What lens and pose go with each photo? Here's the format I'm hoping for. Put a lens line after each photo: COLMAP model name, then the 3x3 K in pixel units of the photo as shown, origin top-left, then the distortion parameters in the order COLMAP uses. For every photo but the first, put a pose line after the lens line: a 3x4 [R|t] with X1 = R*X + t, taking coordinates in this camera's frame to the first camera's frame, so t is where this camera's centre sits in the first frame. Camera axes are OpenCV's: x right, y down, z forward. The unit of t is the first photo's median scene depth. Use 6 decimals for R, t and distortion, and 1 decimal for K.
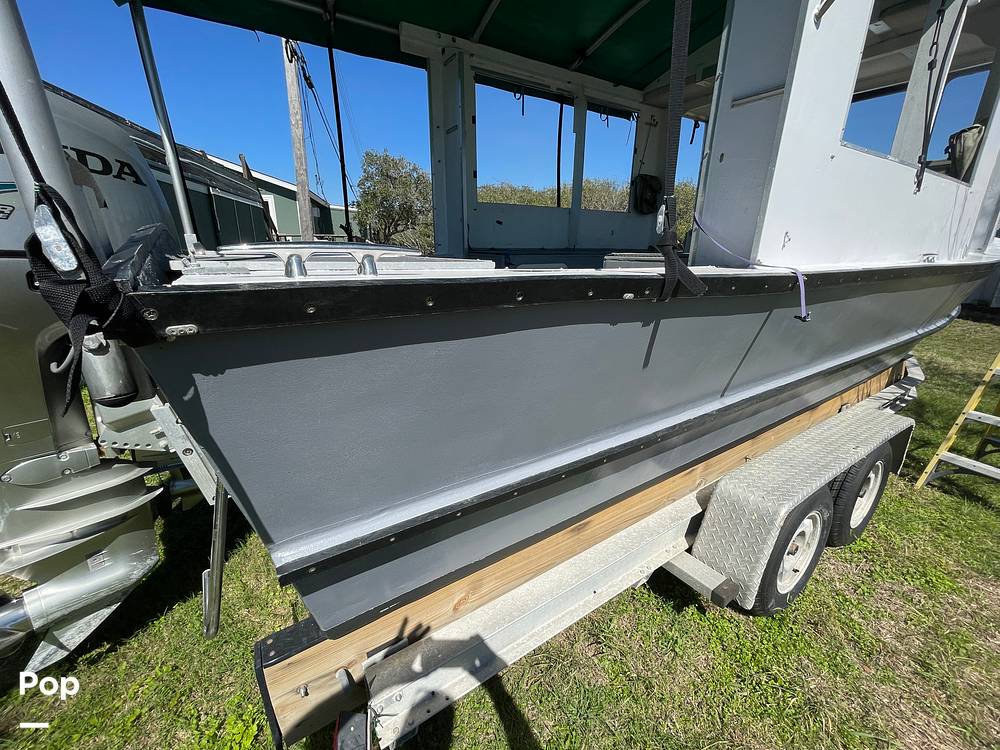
lens RADIAL K [[402.2, 0, 502.4], [0, 402.2, 377.1], [0, 0, 1]] dist [0.000043, -0.000199]
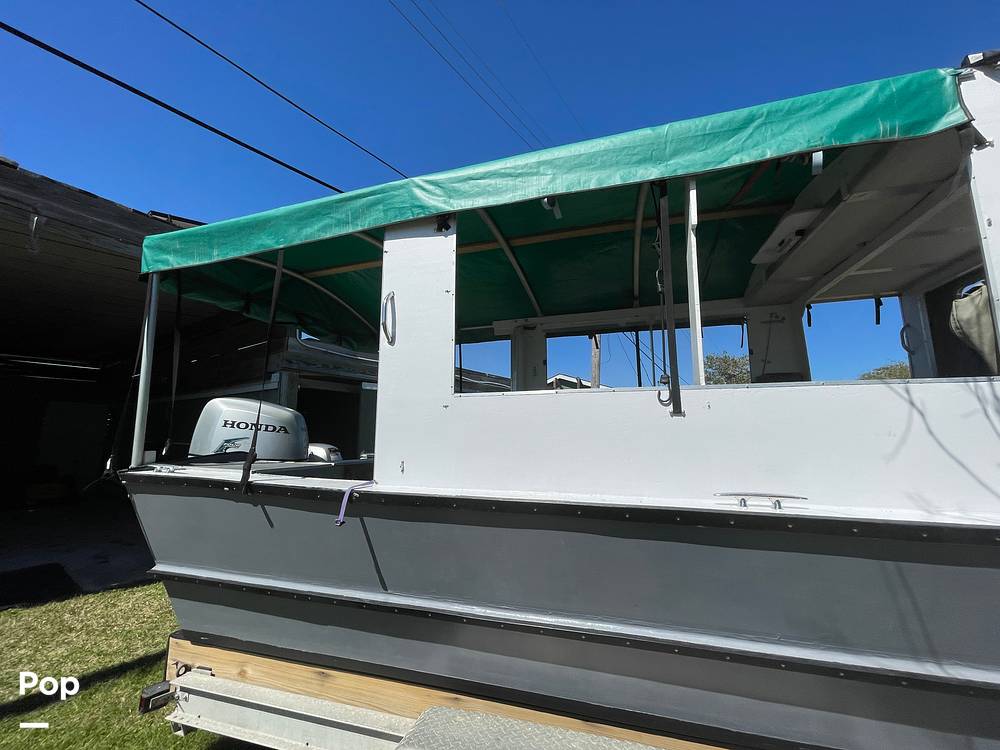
lens RADIAL K [[404.3, 0, 504.5], [0, 404.3, 376.7], [0, 0, 1]] dist [0.021947, -0.007917]
pose [[0.655513, -0.115131, -0.746357, 0.831315], [-0.232953, 0.909287, -0.344862, -0.095730], [0.718356, 0.399928, 0.569229, 0.150238]]
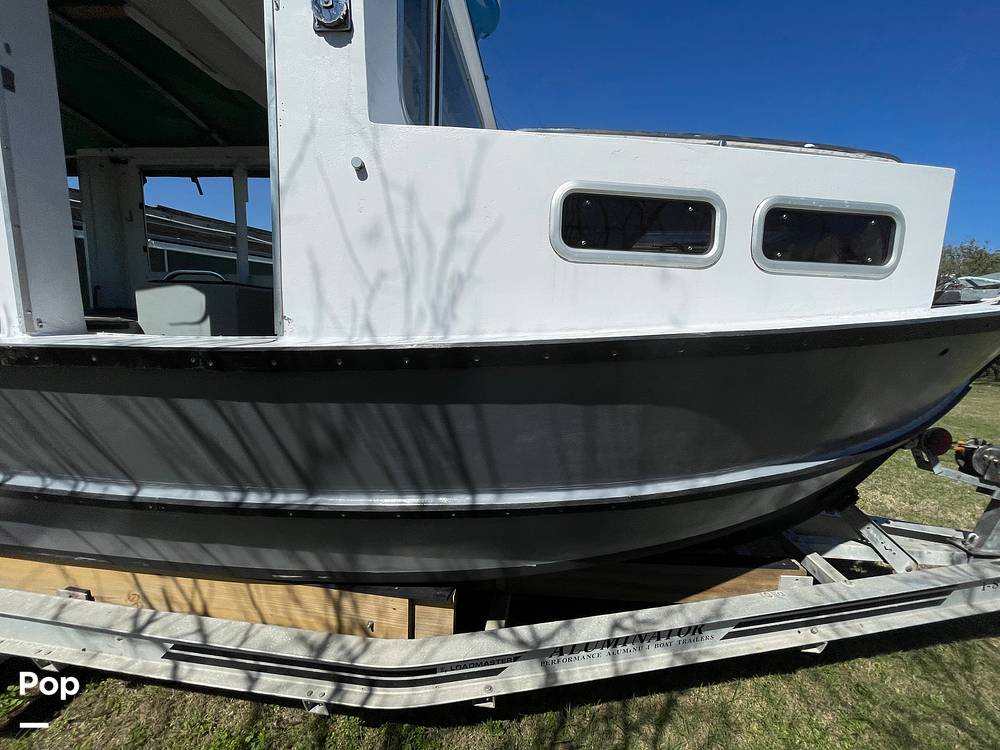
lens RADIAL K [[401.6, 0, 500.1], [0, 401.6, 377.6], [0, 0, 1]] dist [0.000626, -0.000313]
pose [[0.766412, 0.123374, -0.630389, 1.528243], [-0.239389, 0.965543, -0.102076, -0.276778], [0.596075, 0.229141, 0.769539, 0.822000]]
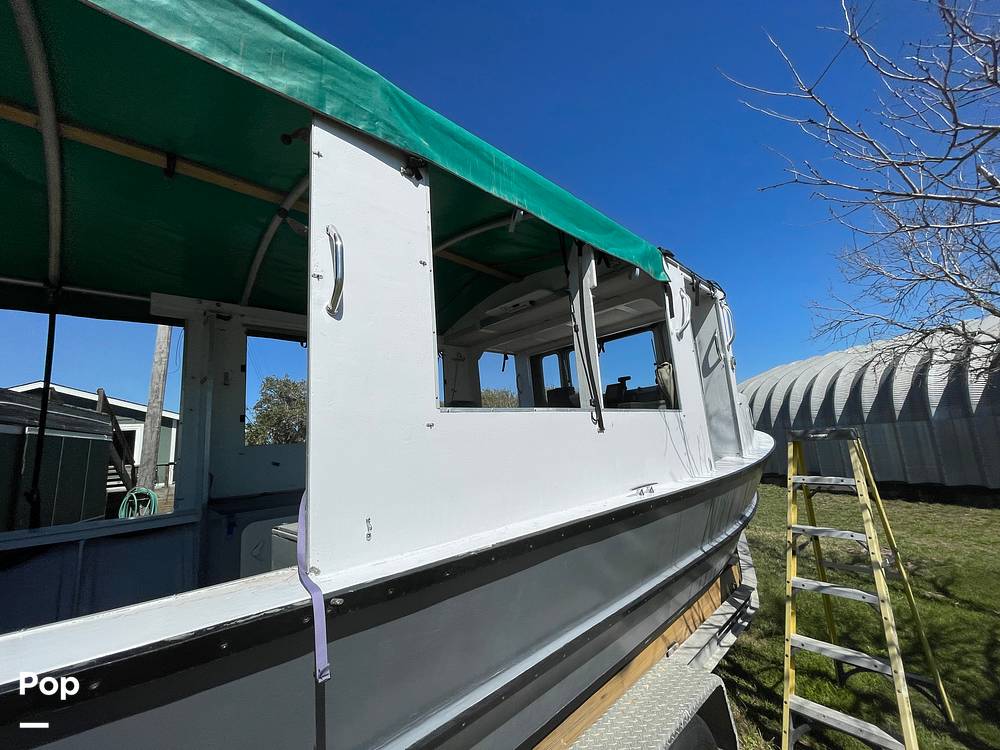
lens RADIAL K [[402.2, 0, 502.4], [0, 402.2, 377.1], [0, 0, 1]] dist [0.000043, -0.000199]
pose [[0.978340, -0.043015, 0.202487, 0.342699], [0.132809, 0.880746, -0.454585, -0.087228], [-0.158786, 0.471631, 0.867382, 0.056497]]
